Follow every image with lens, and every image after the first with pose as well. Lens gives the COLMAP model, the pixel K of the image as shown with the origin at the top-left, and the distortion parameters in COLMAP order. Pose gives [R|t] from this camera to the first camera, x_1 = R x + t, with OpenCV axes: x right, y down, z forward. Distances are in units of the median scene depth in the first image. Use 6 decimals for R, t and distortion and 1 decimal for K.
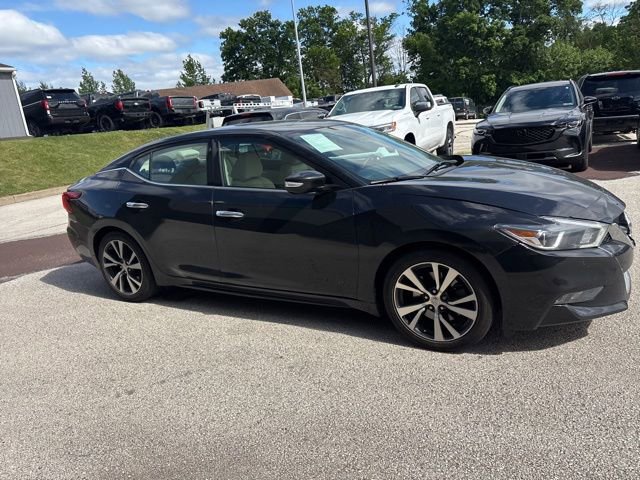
lens RADIAL K [[486.5, 0, 322.5], [0, 486.5, 239.4], [0, 0, 1]] dist [0.056775, -0.061897]
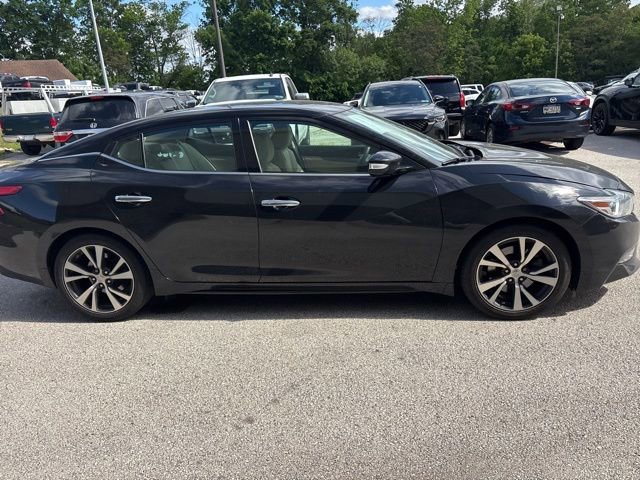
lens RADIAL K [[486.5, 0, 325.6], [0, 486.5, 238.5], [0, 0, 1]] dist [0.056775, -0.061897]
pose [[0.912942, -0.071943, 0.401698, -0.382900], [0.068606, 0.997385, 0.022706, -0.001610], [-0.402281, 0.006829, 0.915491, 0.127826]]
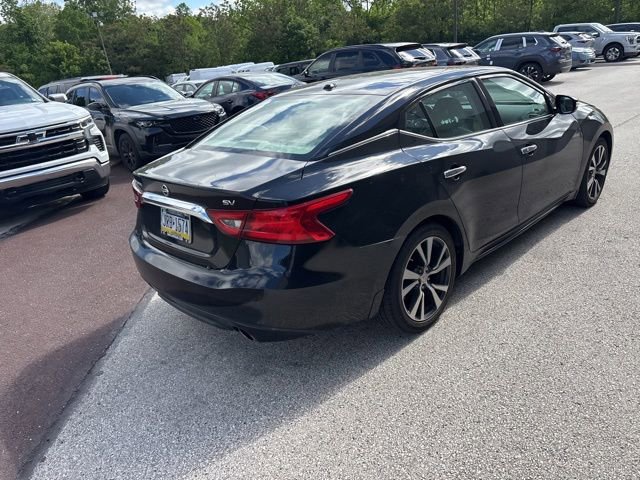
lens RADIAL K [[486.5, 0, 325.4], [0, 486.5, 244.2], [0, 0, 1]] dist [0.056775, -0.061897]
pose [[0.266404, -0.271269, 0.924901, -1.026381], [0.311463, 0.932326, 0.183734, -0.147758], [-0.912151, 0.239125, 0.332866, 0.885089]]
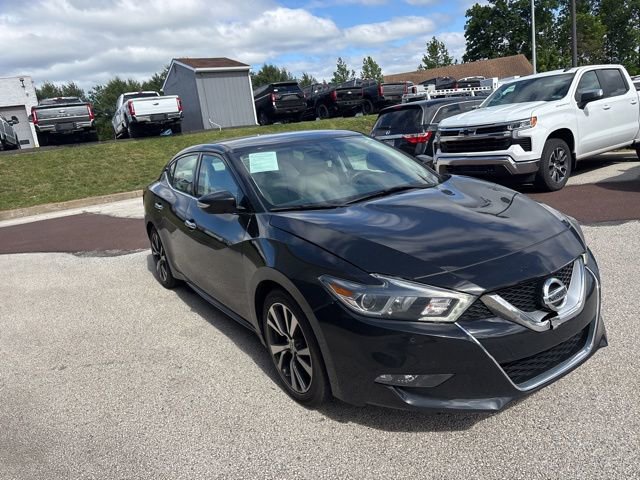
lens RADIAL K [[486.5, 0, 320.0], [0, 486.5, 232.9], [0, 0, 1]] dist [0.056775, -0.061897]
pose [[0.880529, 0.103560, -0.462540, 0.456615], [-0.091972, 0.994623, 0.047605, -0.090047], [0.464983, 0.000623, 0.885319, 0.142424]]
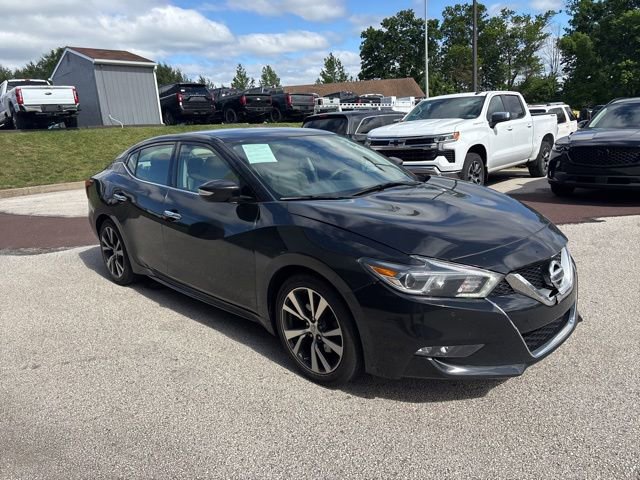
lens RADIAL K [[486.5, 0, 321.8], [0, 486.5, 236.2], [0, 0, 1]] dist [0.056775, -0.061897]
pose [[0.959660, 0.113716, -0.257140, 0.314671], [-0.114403, 0.993358, 0.012335, -0.044917], [0.256834, 0.017580, 0.966296, 0.058417]]
